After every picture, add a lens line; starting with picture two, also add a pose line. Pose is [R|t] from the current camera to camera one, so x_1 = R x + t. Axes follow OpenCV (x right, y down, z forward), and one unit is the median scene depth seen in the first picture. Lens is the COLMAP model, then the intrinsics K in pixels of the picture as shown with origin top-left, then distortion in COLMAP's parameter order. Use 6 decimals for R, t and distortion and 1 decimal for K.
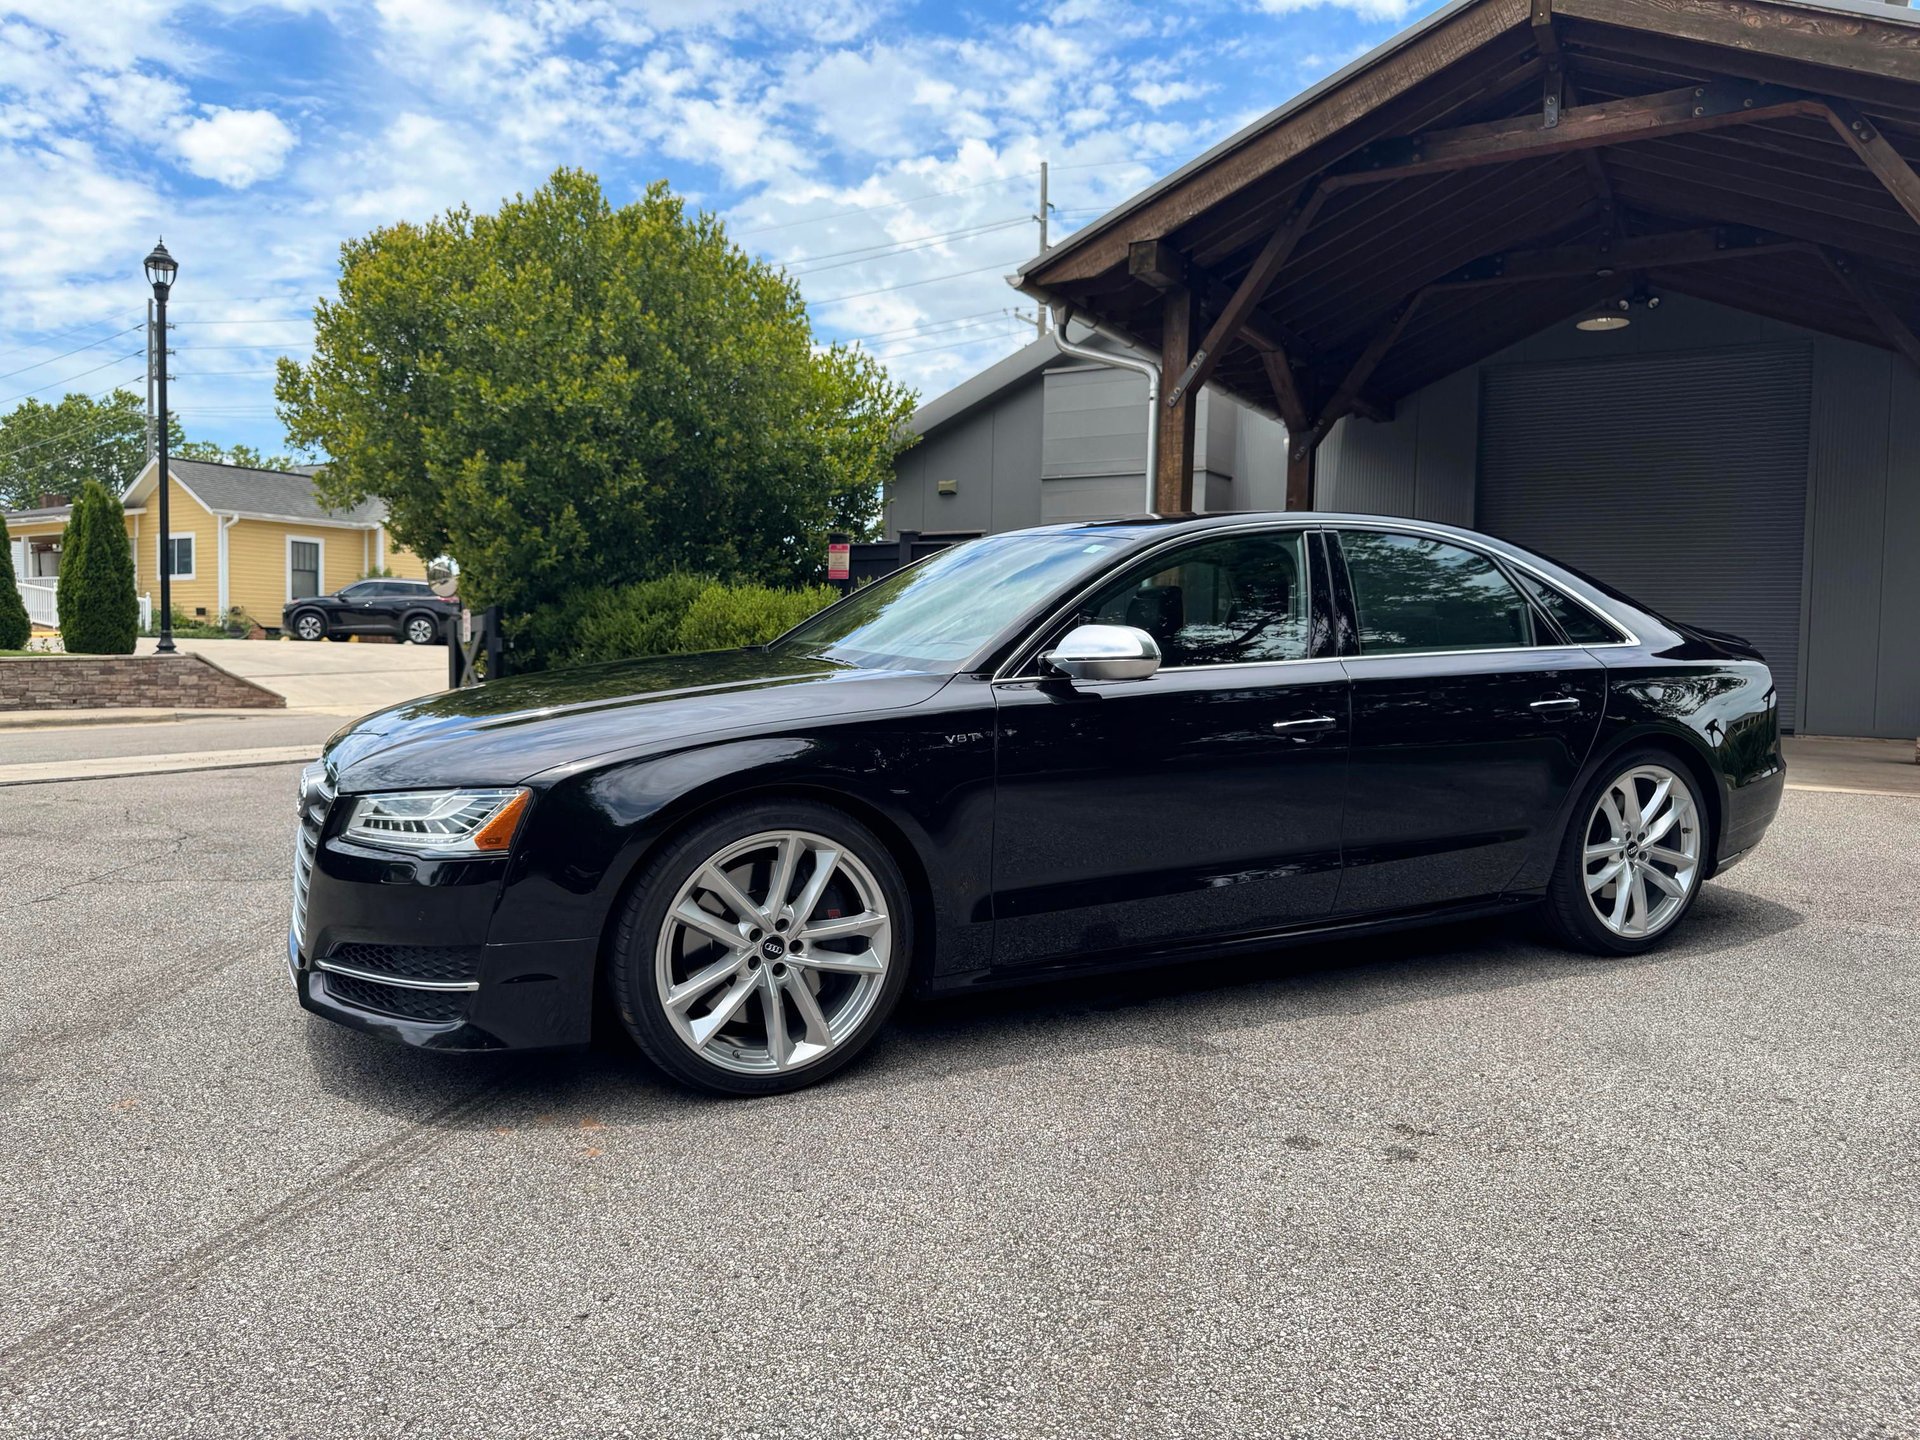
lens RADIAL K [[1373.1, 0, 964.0], [0, 1373.1, 727.9], [0, 0, 1]] dist [0.018731, -0.023817]
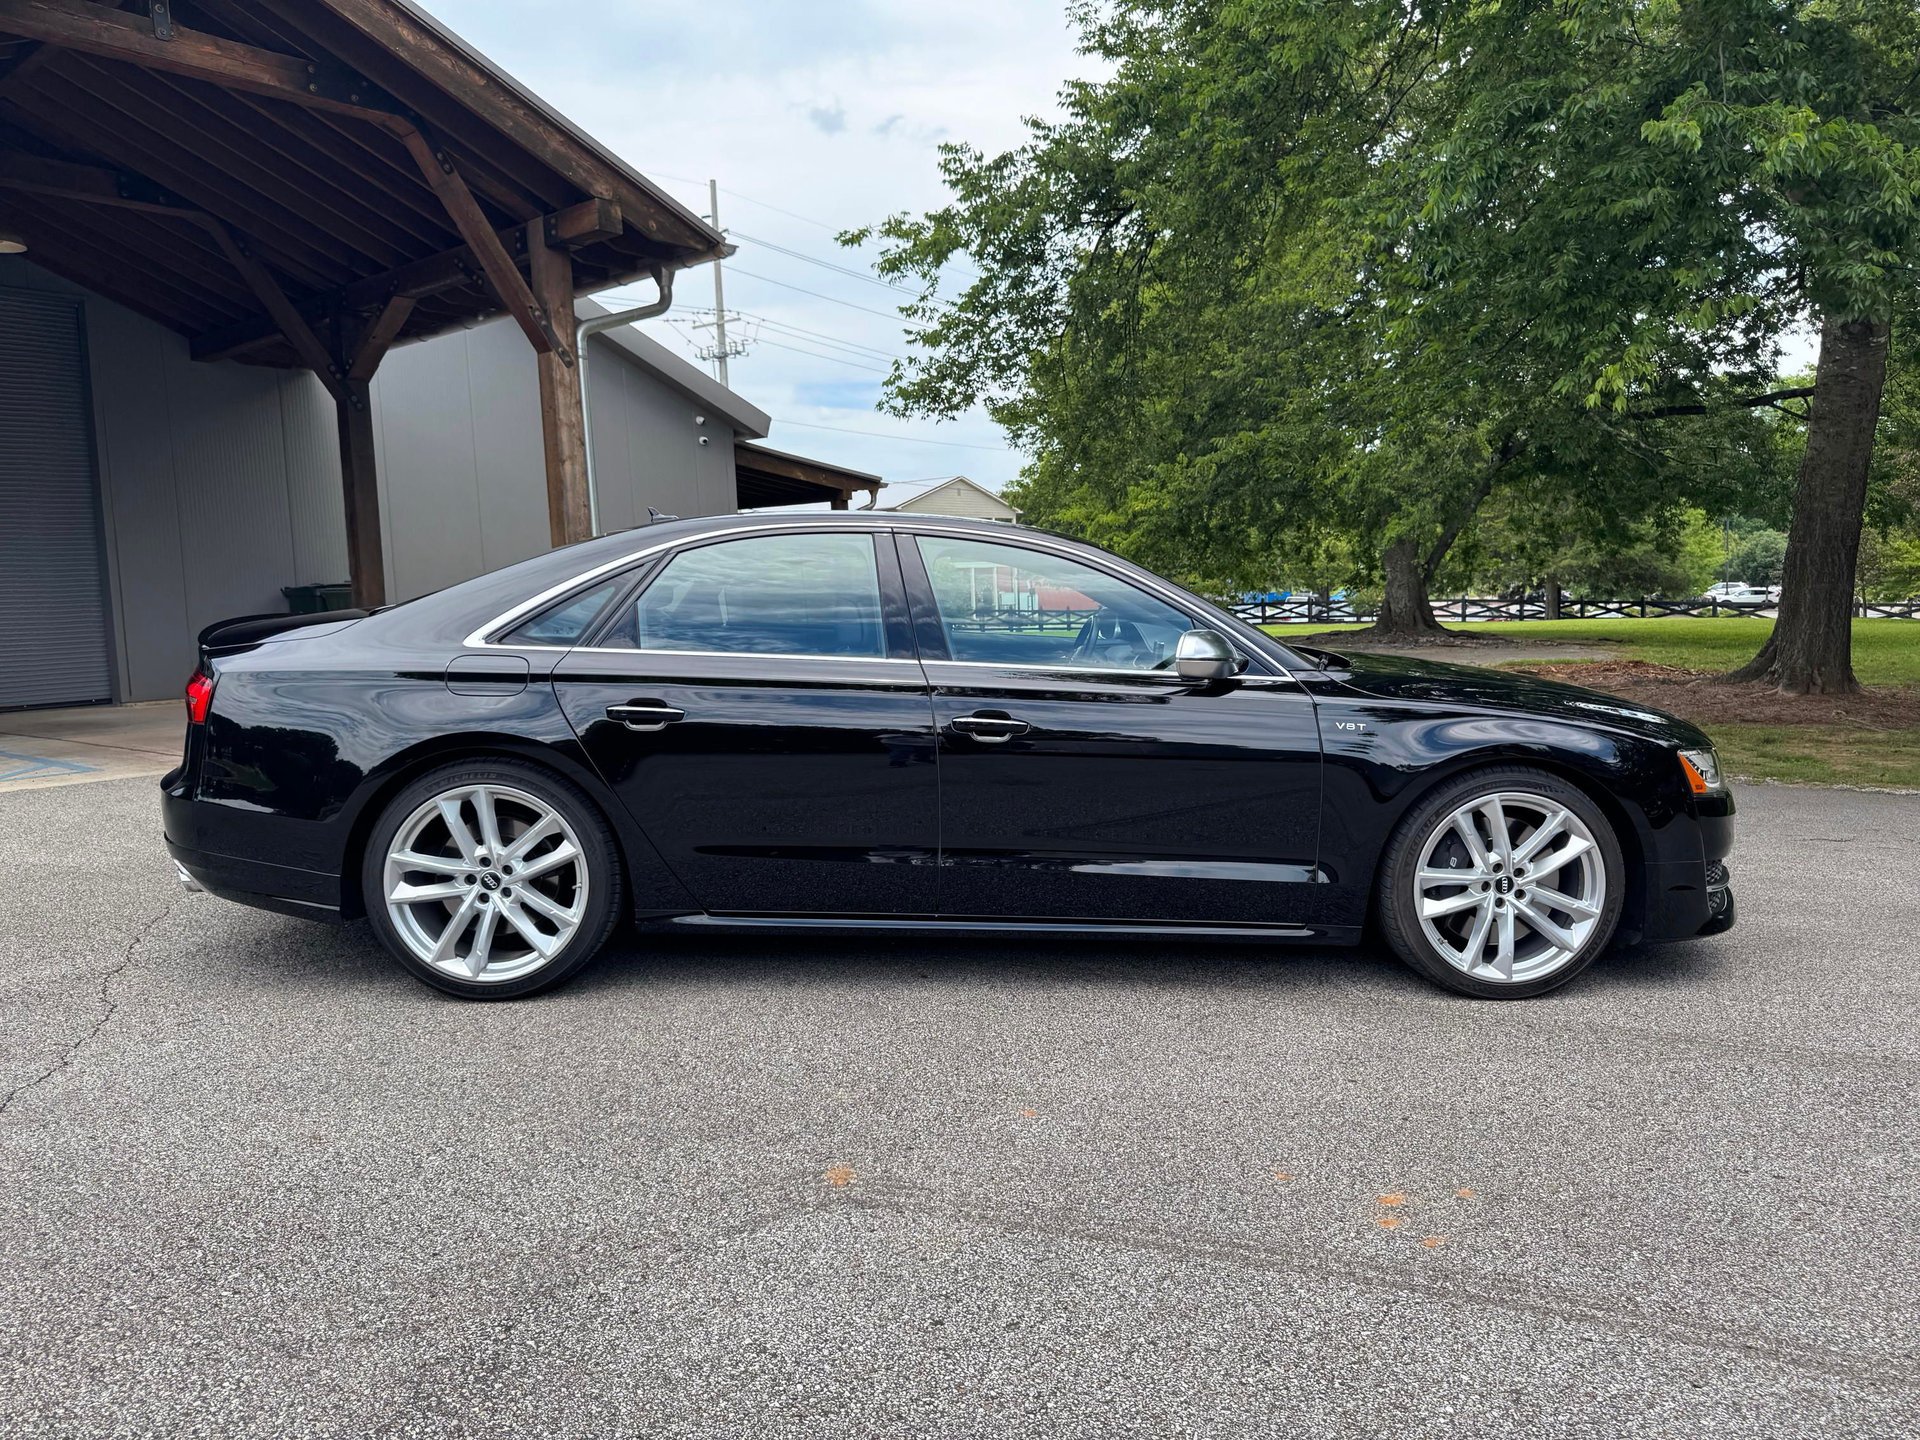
lens RADIAL K [[1373.1, 0, 991.4], [0, 1373.1, 694.7], [0, 0, 1]] dist [0.018731, -0.023817]
pose [[0.135809, -0.098470, 0.985829, -0.773407], [0.083114, 0.992673, 0.087704, -0.102723], [-0.987243, 0.070025, 0.142999, 0.722277]]
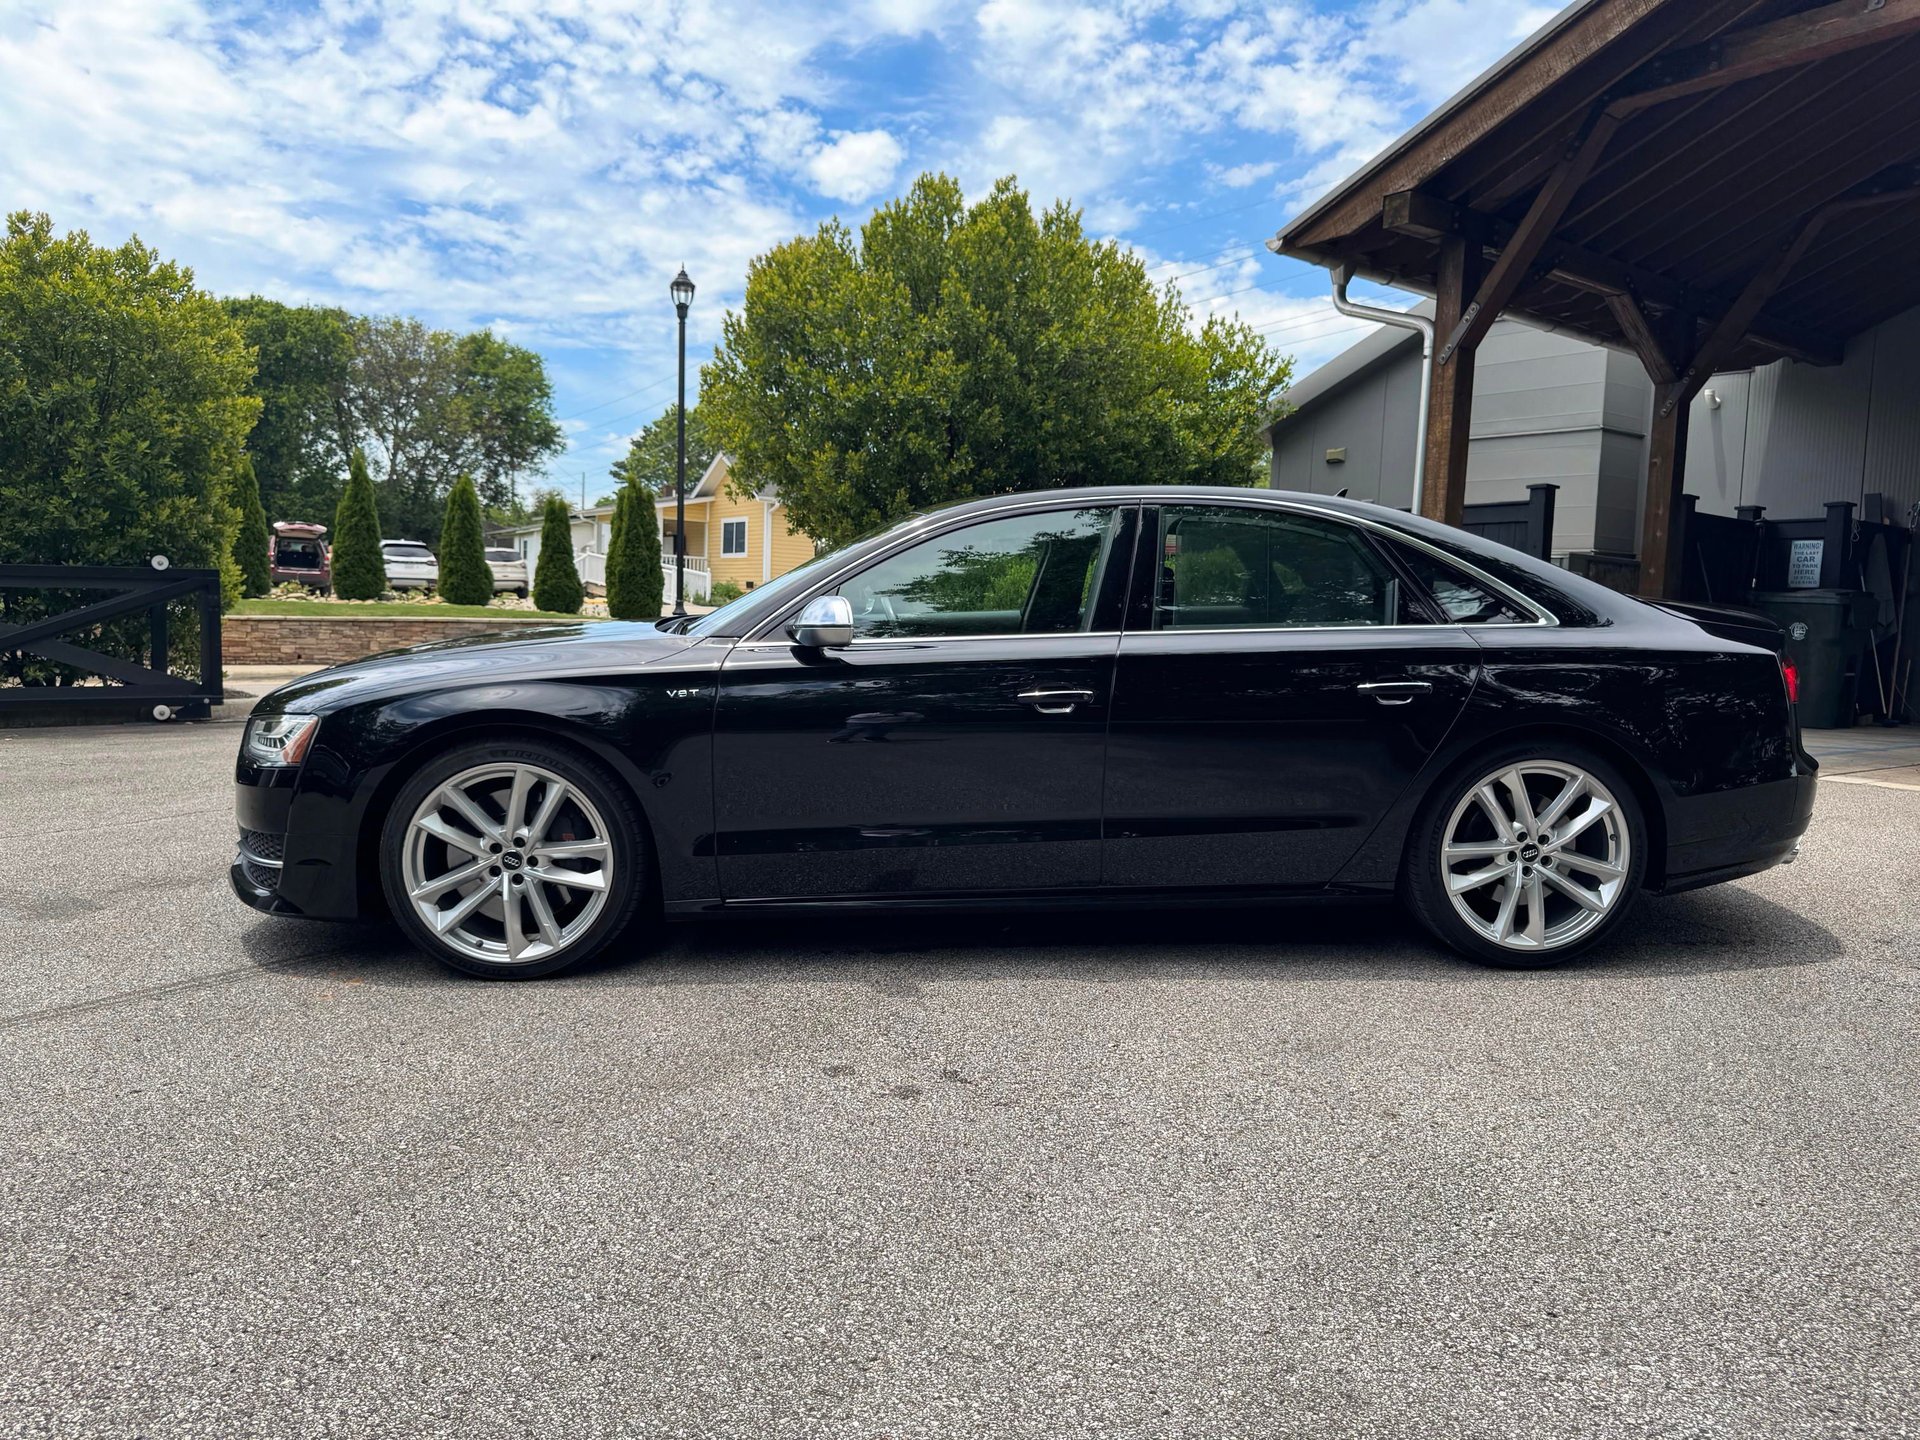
lens RADIAL K [[1373.1, 0, 957.3], [0, 1373.1, 726.8], [0, 0, 1]] dist [0.018731, -0.023817]
pose [[0.921309, 0.045699, -0.386136, 0.481565], [-0.038838, 0.998919, 0.025554, -0.002529], [0.386887, -0.008546, 0.922088, 0.022296]]
